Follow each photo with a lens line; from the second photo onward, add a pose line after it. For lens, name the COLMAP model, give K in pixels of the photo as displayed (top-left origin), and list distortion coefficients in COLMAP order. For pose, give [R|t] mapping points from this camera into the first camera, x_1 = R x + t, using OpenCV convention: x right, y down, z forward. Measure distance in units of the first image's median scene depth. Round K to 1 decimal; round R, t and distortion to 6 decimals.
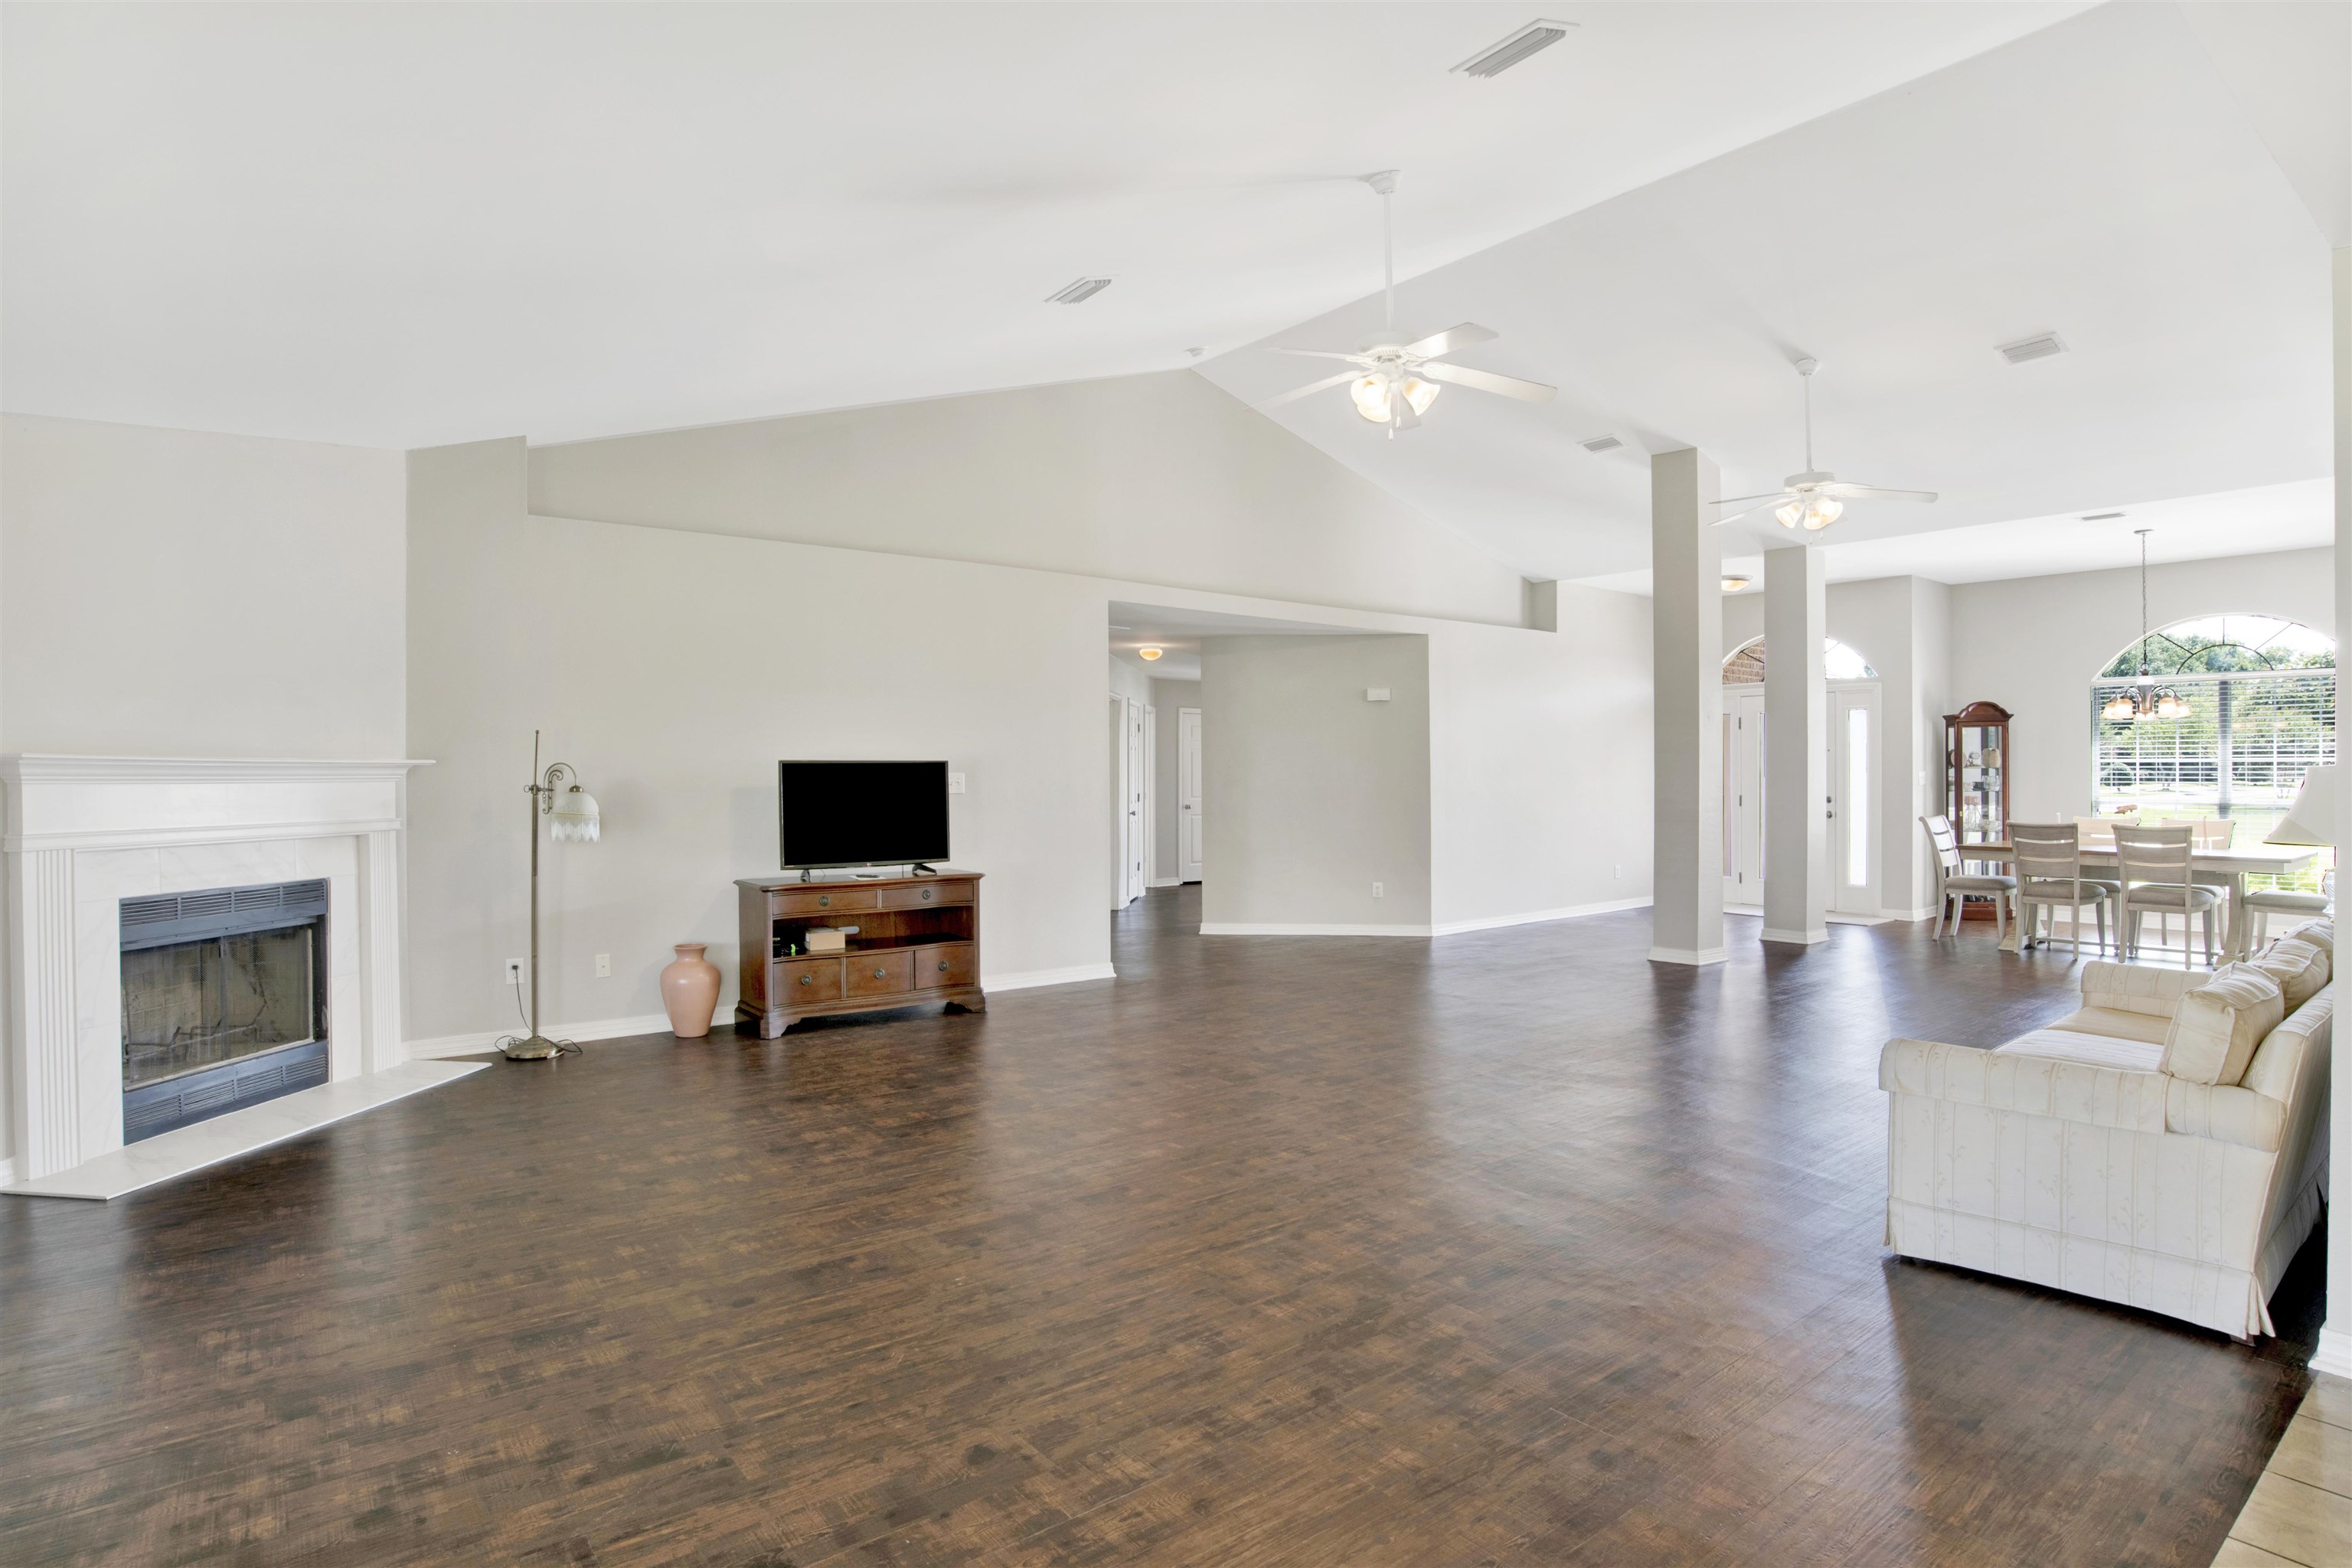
lens RADIAL K [[1218.1, 0, 1171.0], [0, 1218.1, 782.6], [0, 0, 1]] dist [-0.049900, 0.005038]
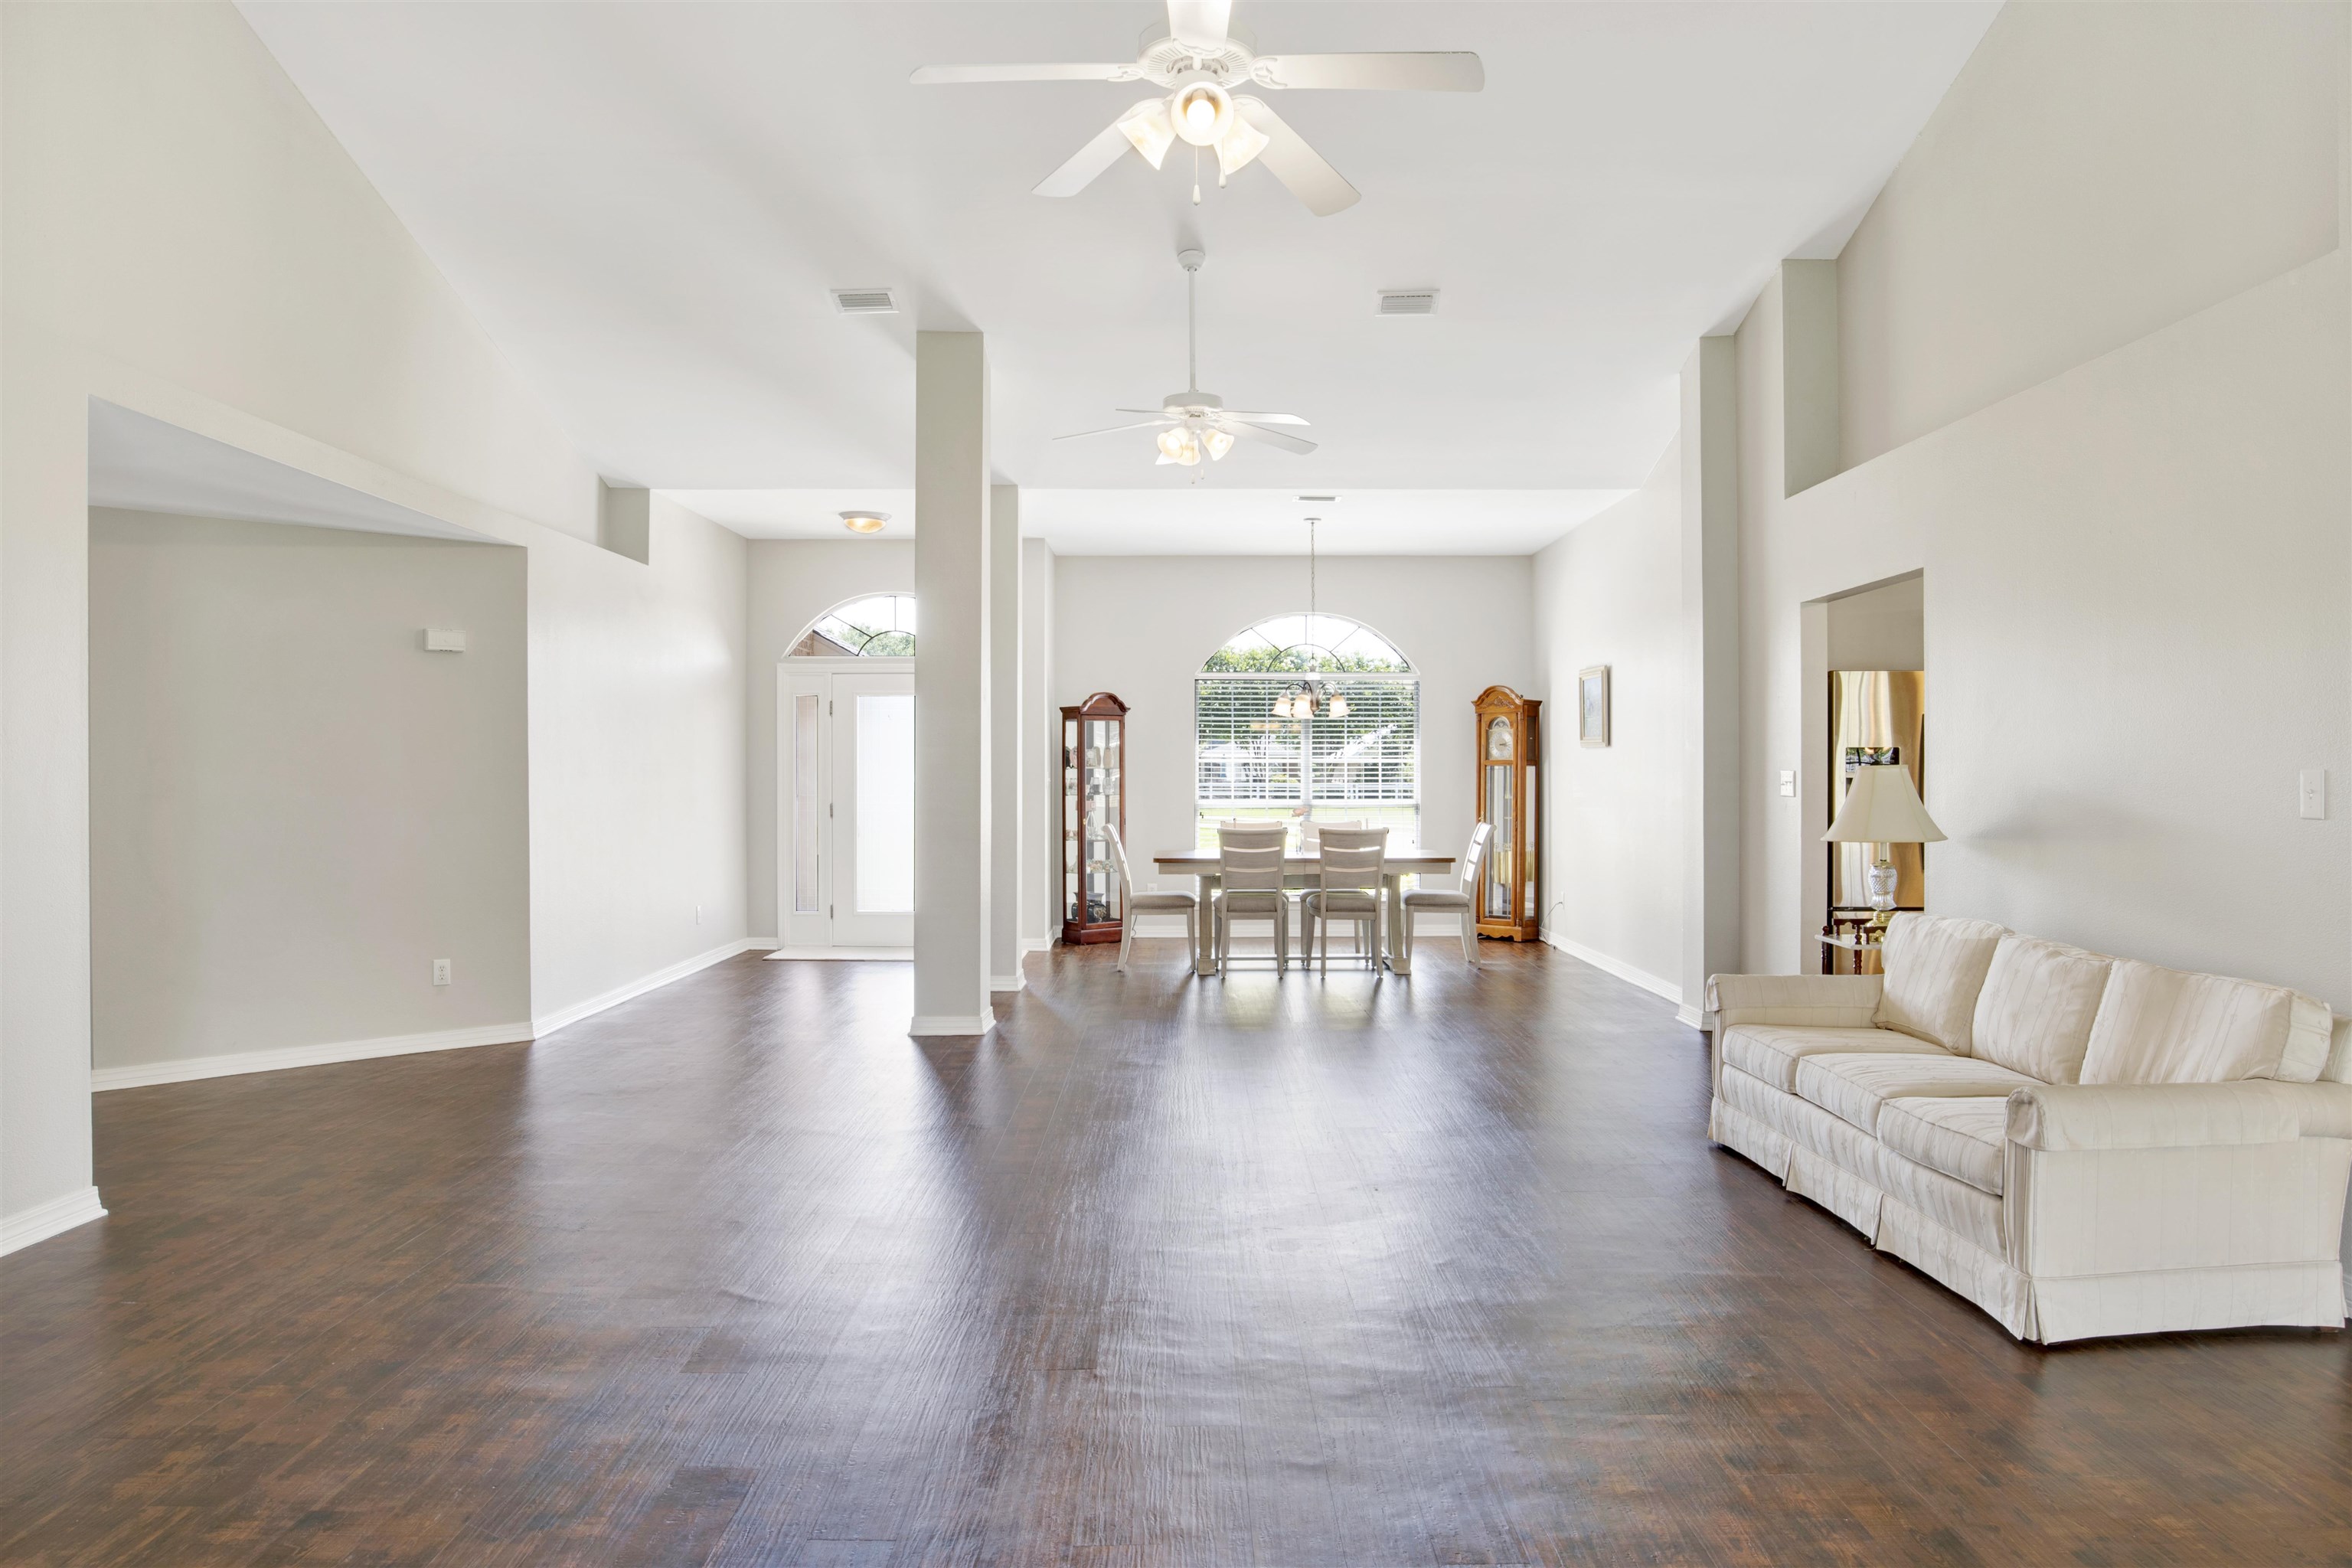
lens RADIAL K [[1568.6, 0, 1179.5], [0, 1568.6, 776.5], [0, 0, 1]] dist [-0.046181, 0.005577]
pose [[0.616234, 0.000215, 0.787563, -0.193510], [0.005015, 0.999979, -0.004196, -0.000994], [-0.787547, 0.006535, 0.616220, 0.249928]]
